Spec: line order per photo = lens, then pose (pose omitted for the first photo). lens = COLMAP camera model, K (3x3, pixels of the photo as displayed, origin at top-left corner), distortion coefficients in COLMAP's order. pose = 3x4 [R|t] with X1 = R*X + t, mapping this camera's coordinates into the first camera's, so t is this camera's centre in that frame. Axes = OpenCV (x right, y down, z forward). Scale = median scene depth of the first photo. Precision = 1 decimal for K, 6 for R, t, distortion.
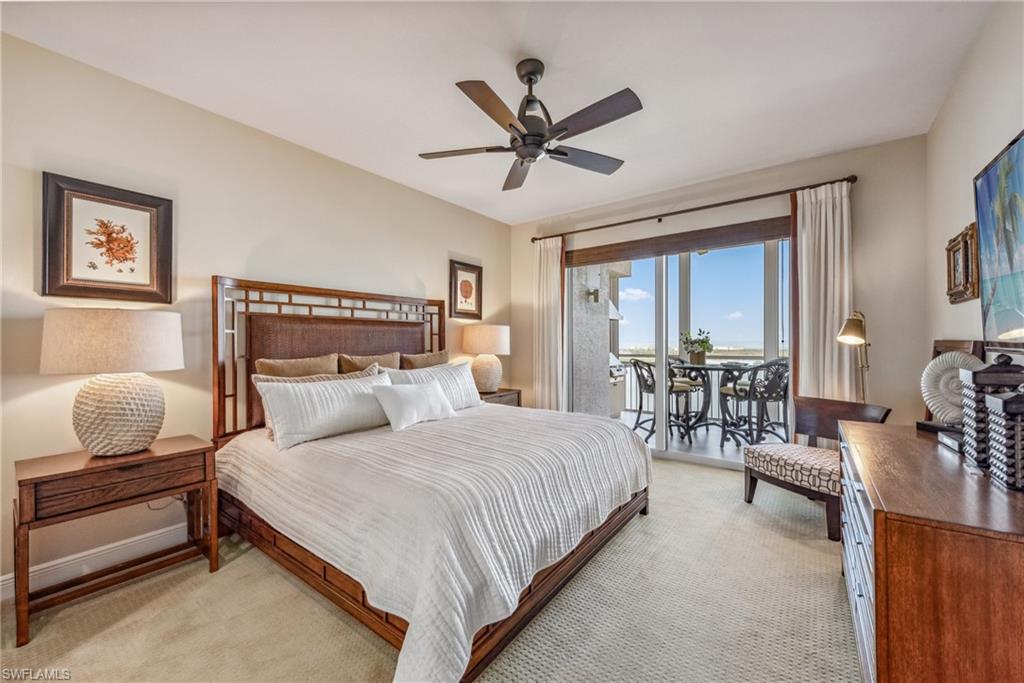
lens RADIAL K [[400.7, 0, 506.8], [0, 400.7, 341.0], [0, 0, 1]] dist [0.007095, -0.001562]
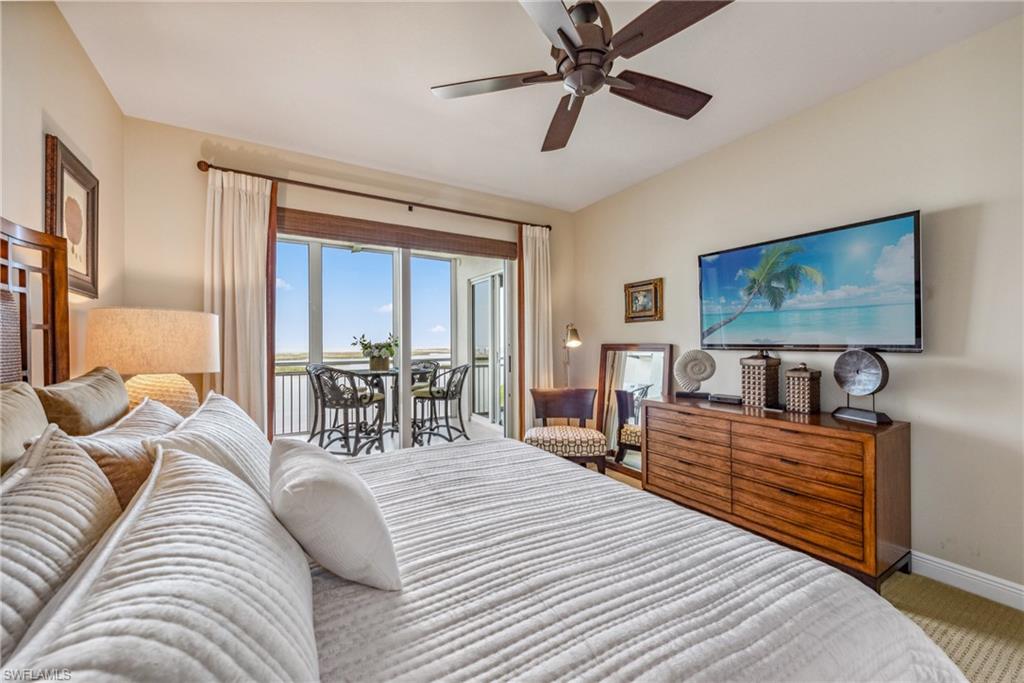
lens RADIAL K [[400.7, 0, 507.3], [0, 400.7, 344.6], [0, 0, 1]] dist [0.007095, -0.001562]
pose [[0.370341, 0.000276, 0.928896, -0.343454], [0.003213, 0.999994, -0.001578, 0.001037], [-0.928890, 0.003569, 0.370337, 0.453167]]
